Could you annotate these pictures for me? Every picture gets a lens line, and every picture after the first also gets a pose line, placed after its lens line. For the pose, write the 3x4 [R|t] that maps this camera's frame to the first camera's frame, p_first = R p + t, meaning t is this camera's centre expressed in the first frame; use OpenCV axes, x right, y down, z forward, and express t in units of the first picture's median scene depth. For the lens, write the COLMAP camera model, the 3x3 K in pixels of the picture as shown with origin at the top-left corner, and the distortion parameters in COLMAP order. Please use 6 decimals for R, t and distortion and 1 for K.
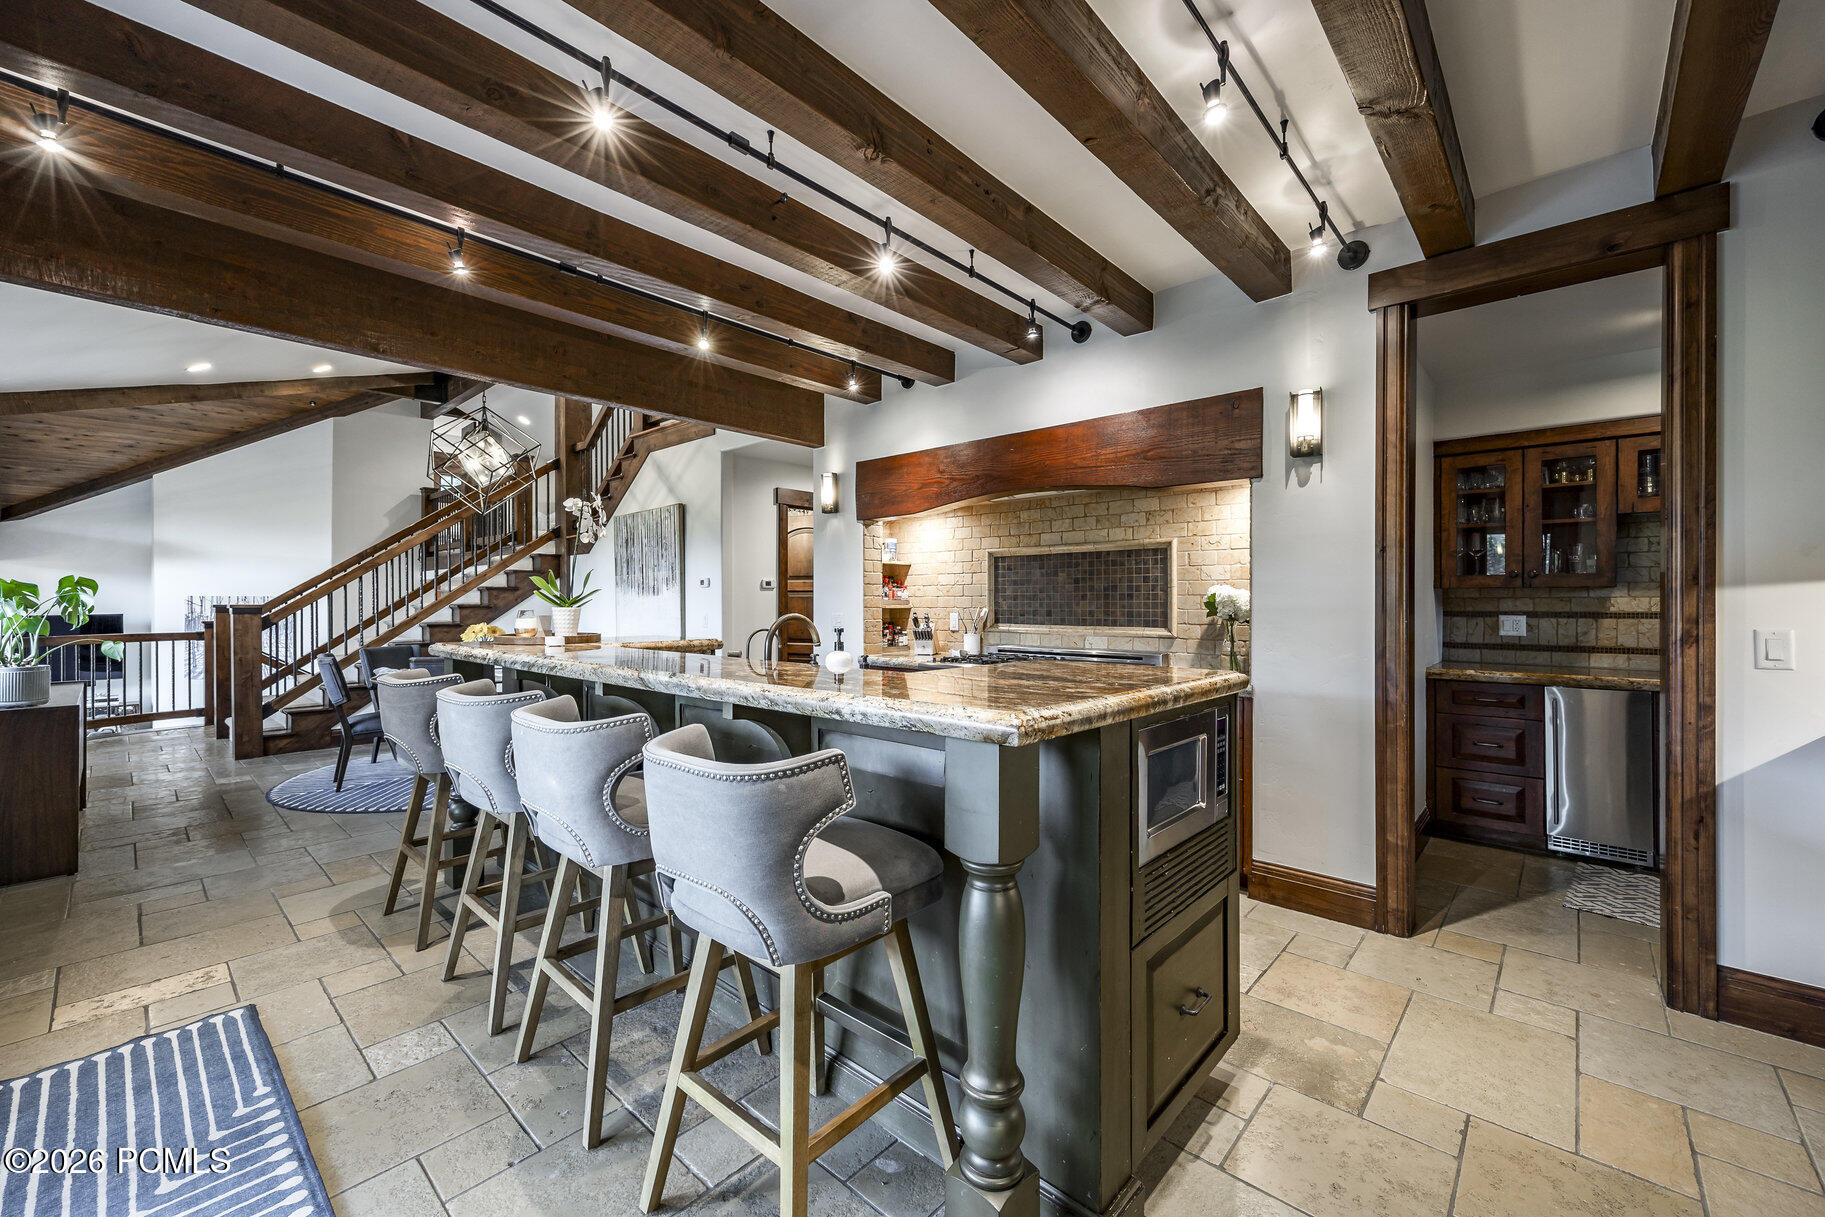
lens RADIAL K [[782.4, 0, 977.9], [0, 782.4, 603.8], [0, 0, 1]] dist [-0.001850, -0.000832]
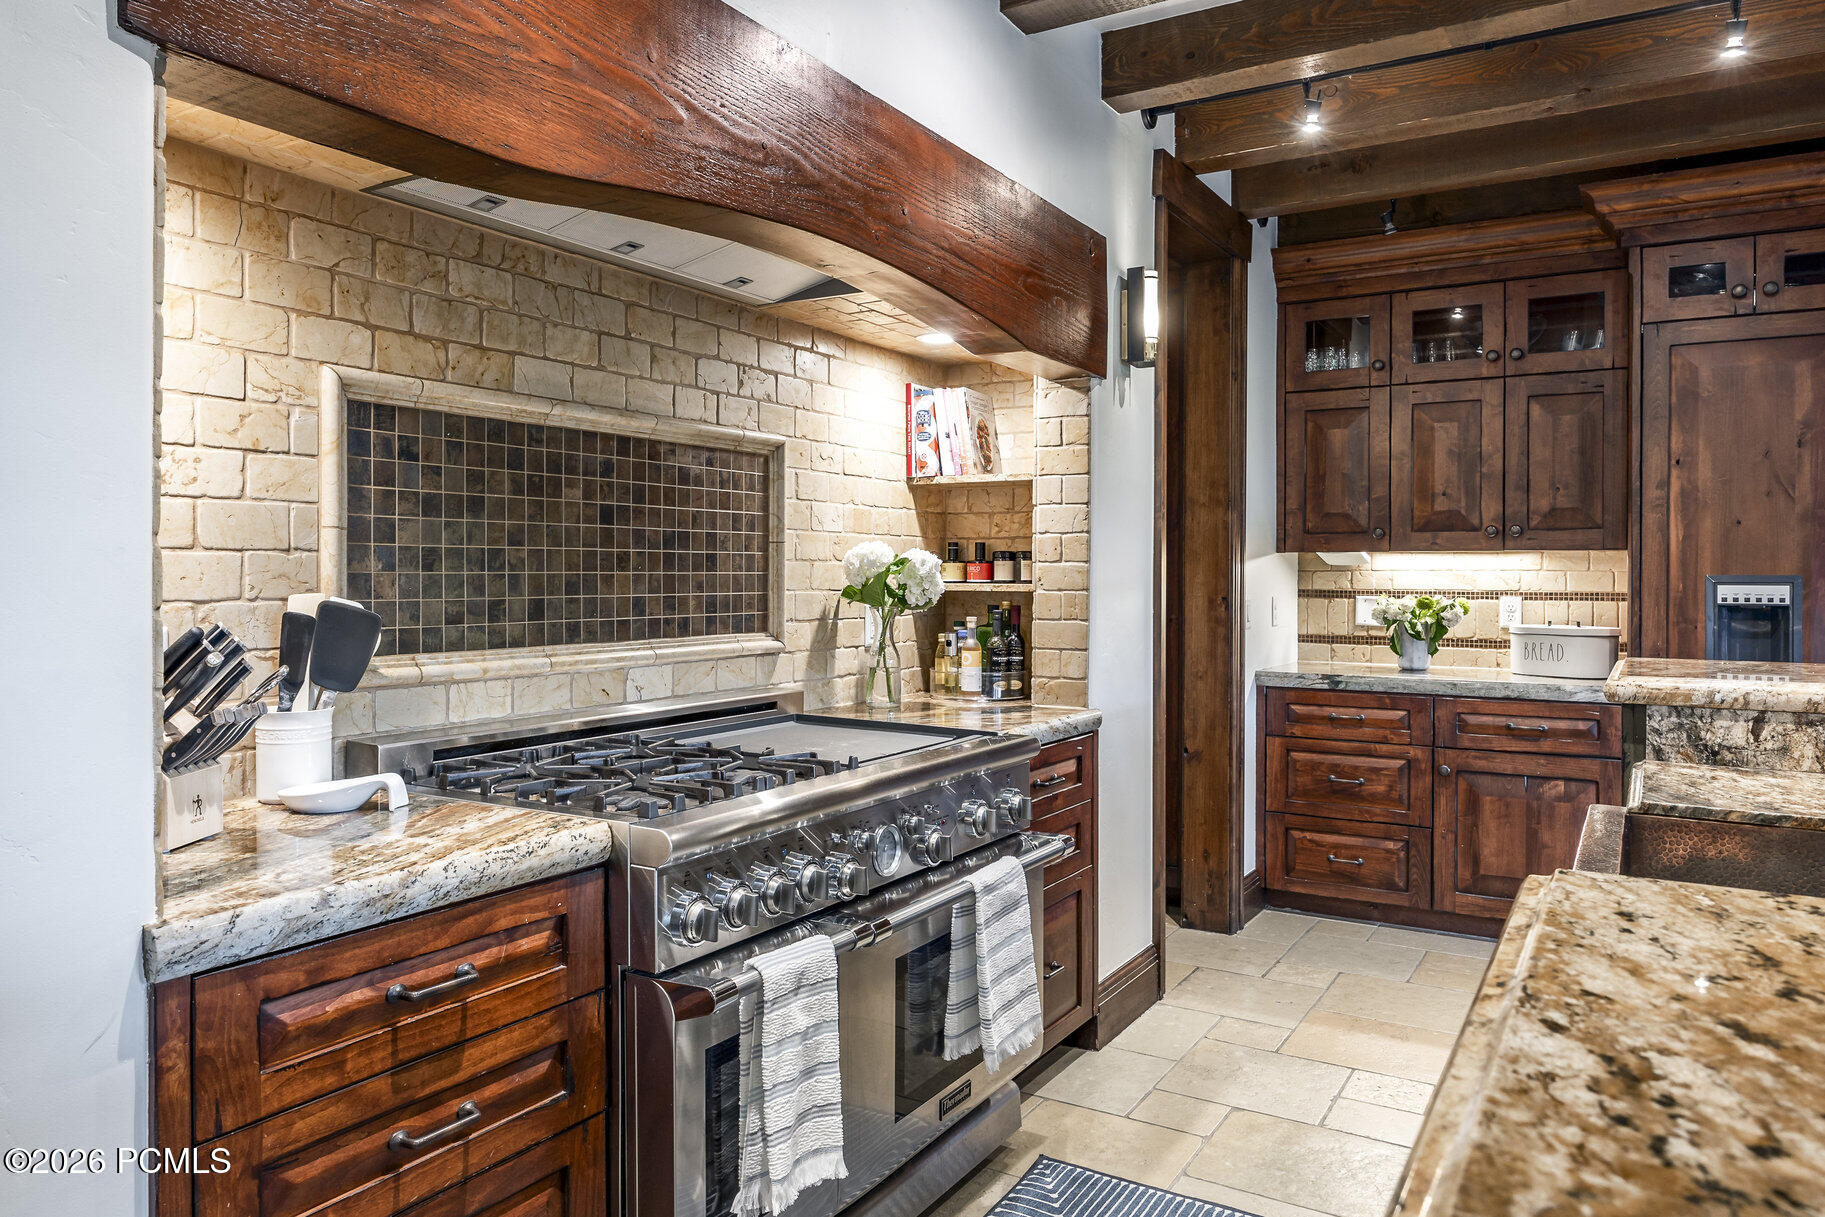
lens RADIAL K [[1268.2, 0, 781.2], [0, 1268.2, 578.5], [0, 0, 1]] dist [-0.001863, -0.001970]
pose [[-0.126009, -0.008217, 0.991995, -0.447051], [-0.004000, 0.999962, 0.007775, -0.005336], [-0.992021, -0.002989, -0.126037, 0.994143]]
